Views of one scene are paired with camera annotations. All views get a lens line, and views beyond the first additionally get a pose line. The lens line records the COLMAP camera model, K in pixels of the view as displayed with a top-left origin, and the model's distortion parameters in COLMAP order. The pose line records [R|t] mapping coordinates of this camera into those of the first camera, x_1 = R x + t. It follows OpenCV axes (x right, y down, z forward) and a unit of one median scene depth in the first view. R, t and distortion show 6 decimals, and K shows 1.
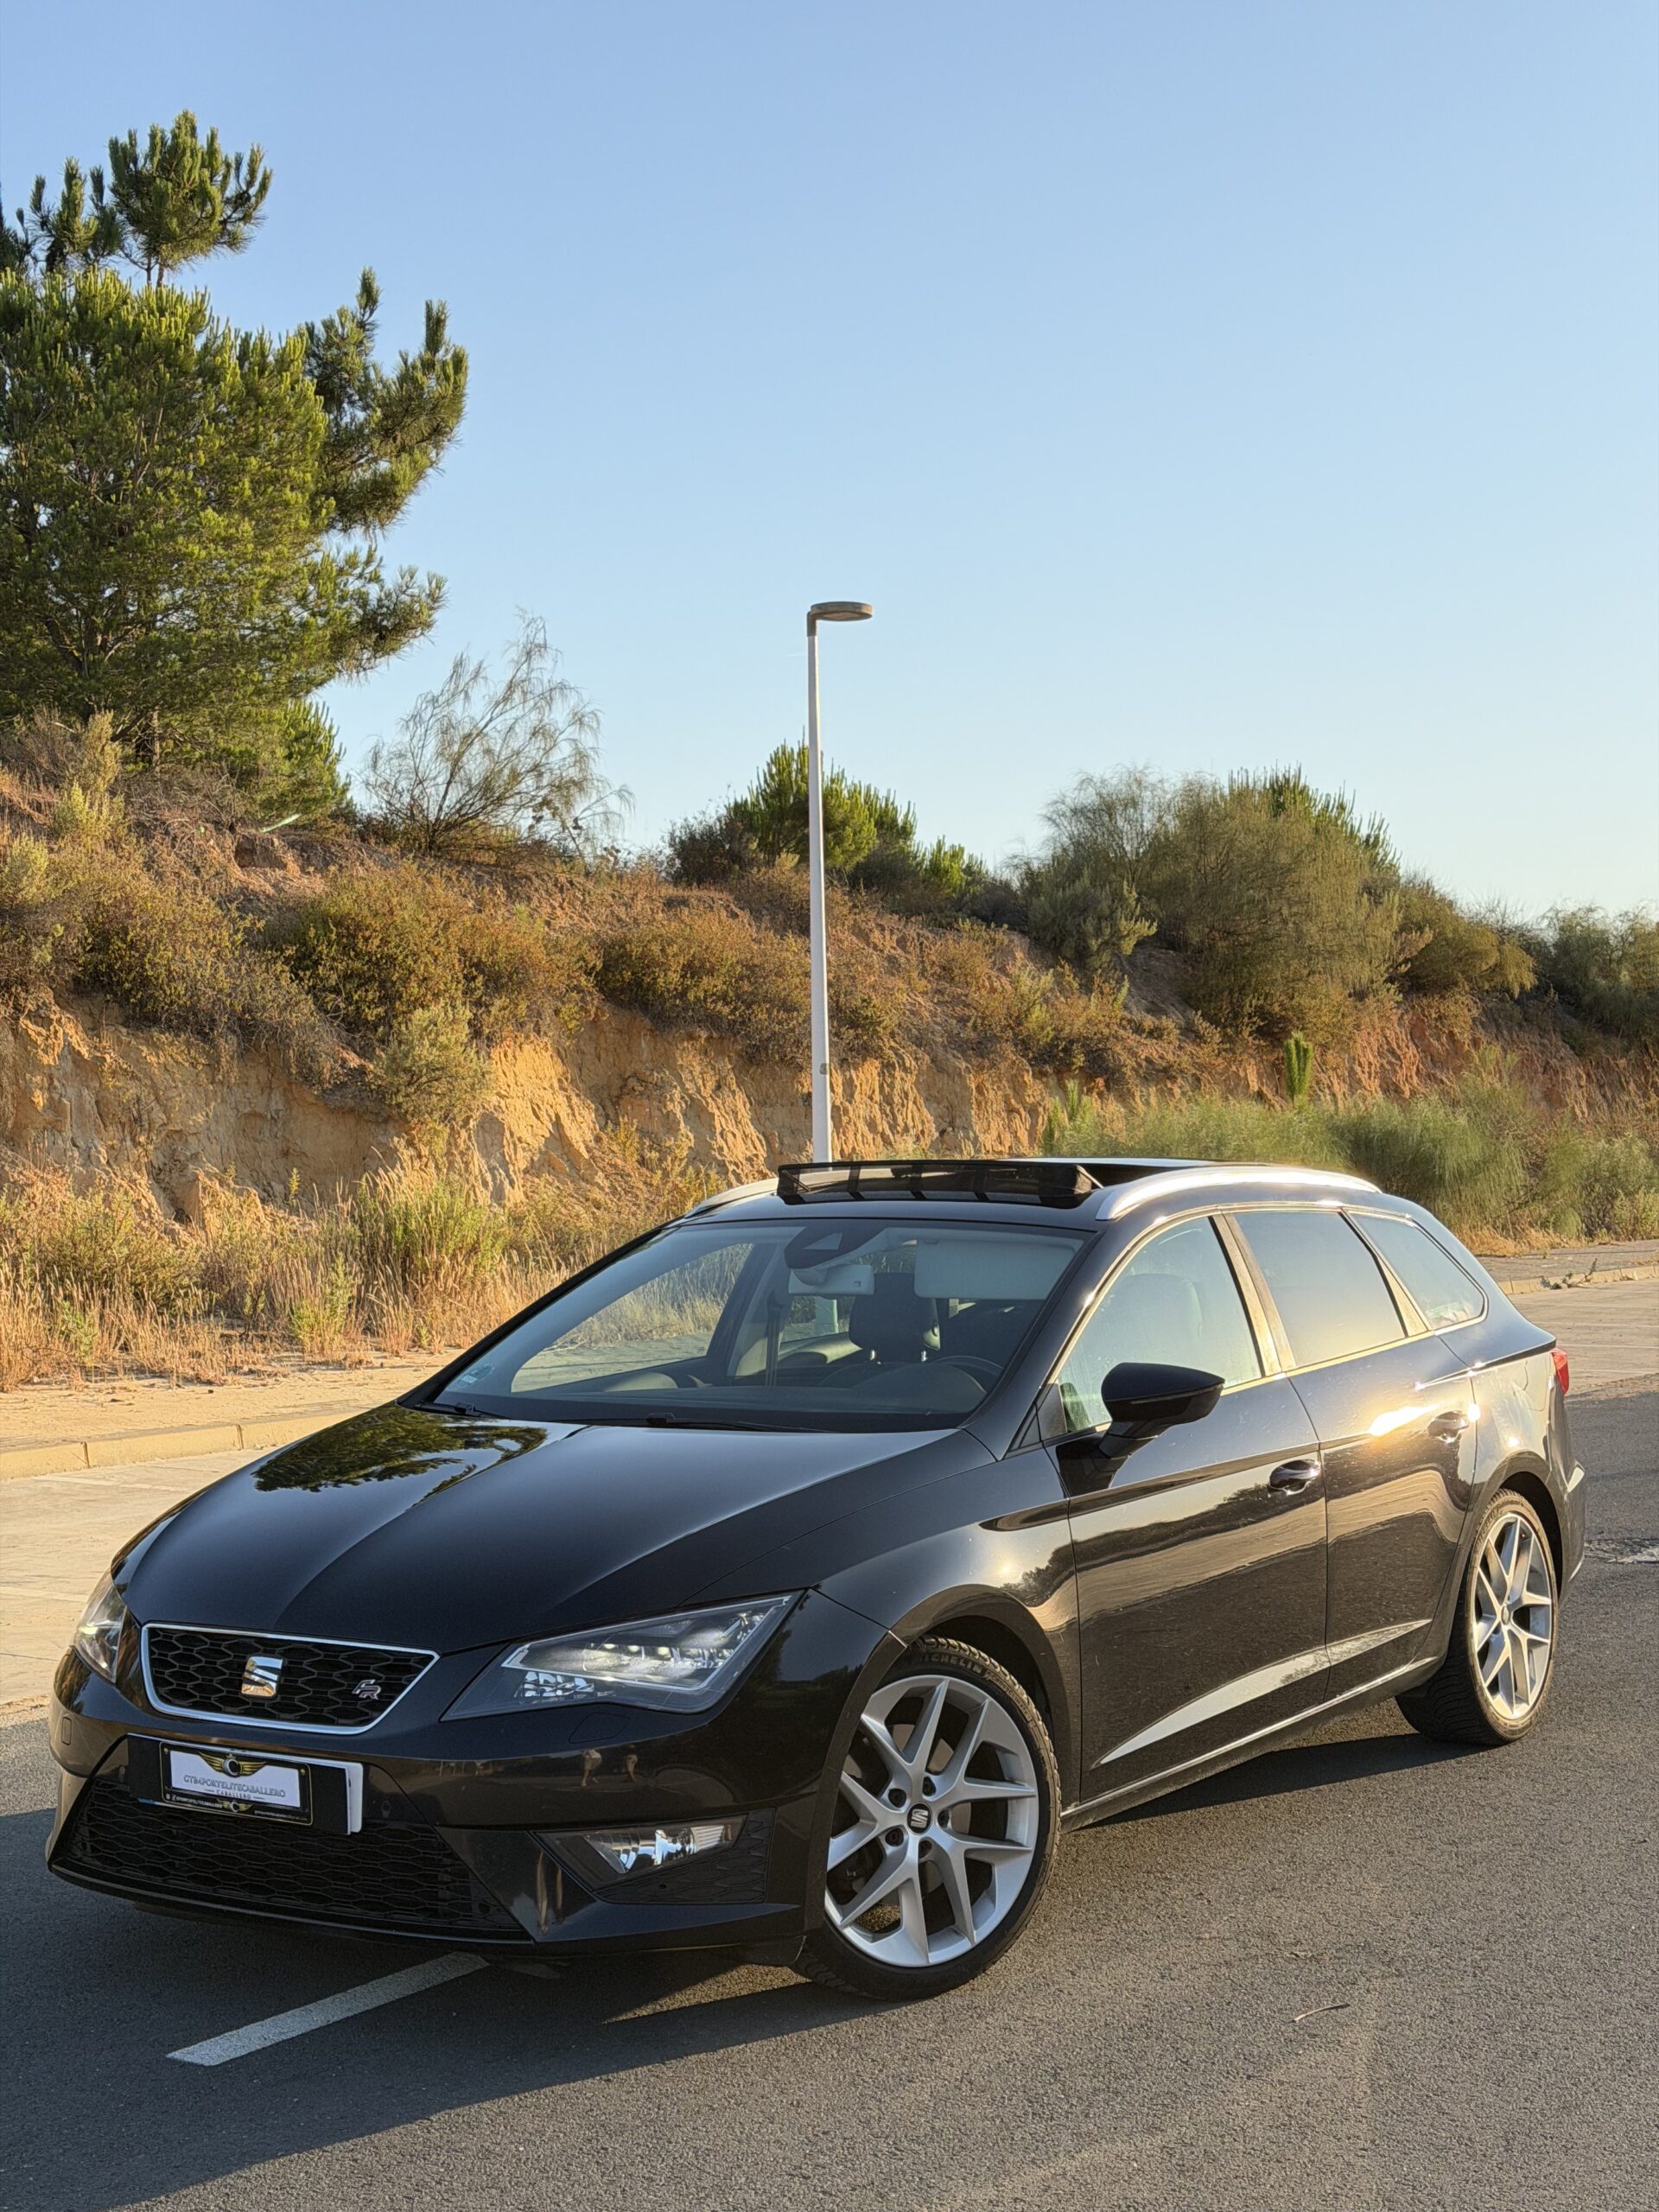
lens RADIAL K [[3242.1, 0, 829.5], [0, 3242.1, 1106.0], [0, 0, 1]] dist [-0.011247, 0.888757]
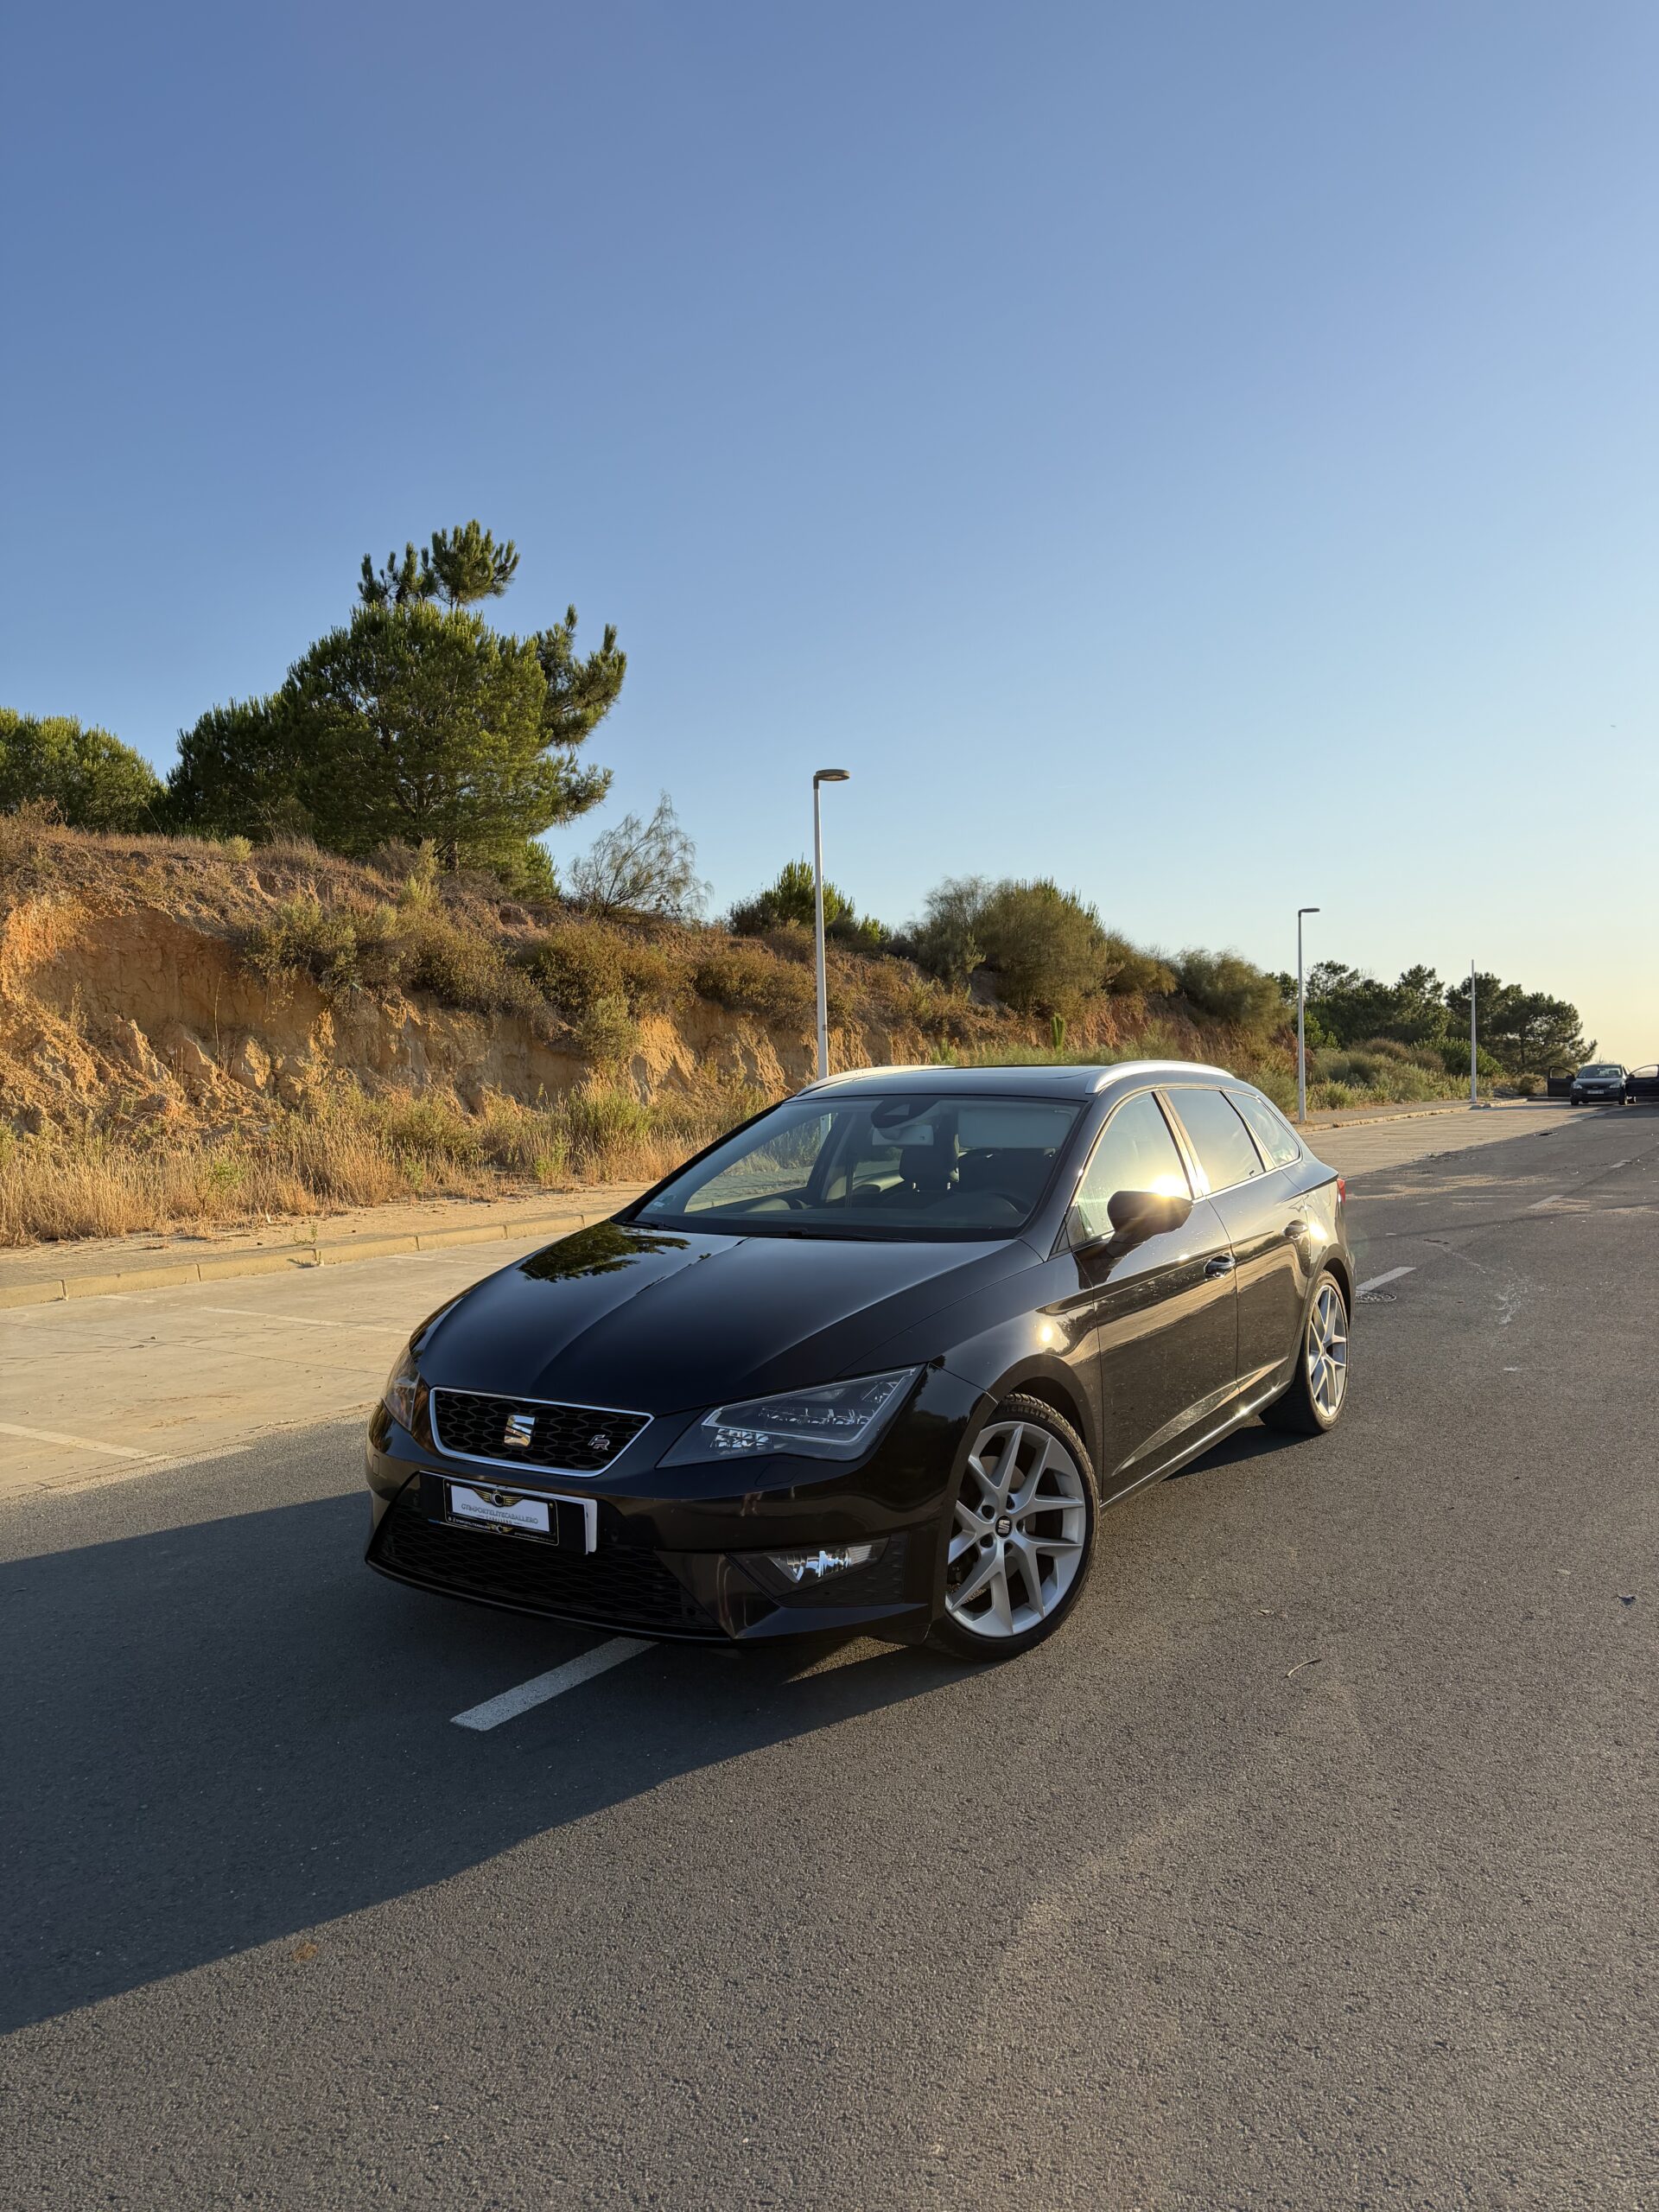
lens RADIAL K [[1488.6, 0, 829.5], [0, 1488.6, 1106.0], [0, 0, 1]] dist [0.053994, -0.001213]
pose [[0.999426, -0.004879, 0.033510, -0.027856], [0.003995, 0.999643, 0.026403, 0.010850], [-0.033627, -0.026254, 0.999090, 0.160074]]
